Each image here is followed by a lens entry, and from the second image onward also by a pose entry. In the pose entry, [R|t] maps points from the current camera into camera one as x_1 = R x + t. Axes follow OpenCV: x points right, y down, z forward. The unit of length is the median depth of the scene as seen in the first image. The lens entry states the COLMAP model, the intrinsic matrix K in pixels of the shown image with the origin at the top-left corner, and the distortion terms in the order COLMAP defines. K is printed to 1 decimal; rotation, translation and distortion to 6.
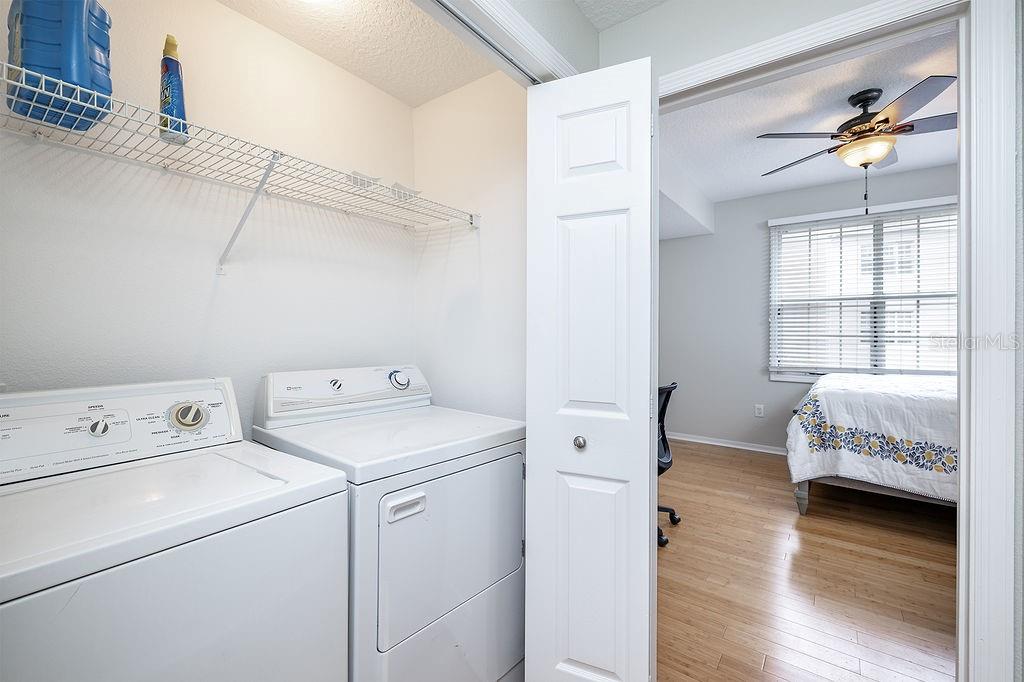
lens RADIAL K [[444.0, 0, 513.4], [0, 444.0, 334.9], [0, 0, 1]] dist [-0.000472, -0.000050]
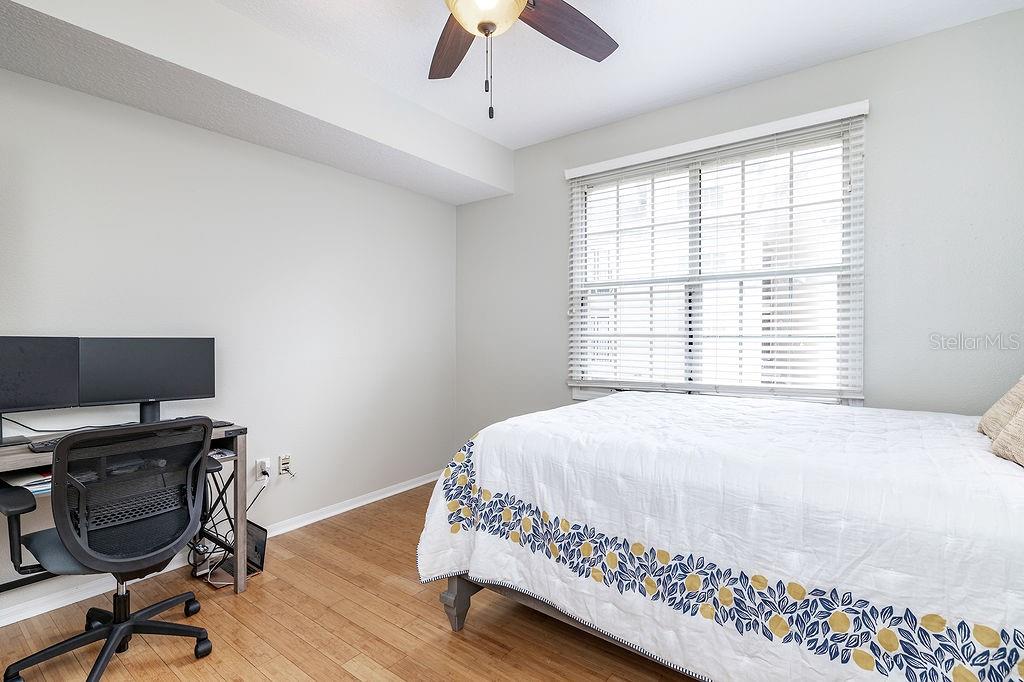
lens RADIAL K [[494.9, 0, 512.9], [0, 494.9, 329.7], [0, 0, 1]] dist [-0.002394, -0.000049]
pose [[0.999809, -0.006040, -0.018582, 0.582660], [0.005924, 0.999963, -0.006299, -0.003144], [0.018620, 0.006188, 0.999807, 0.251161]]
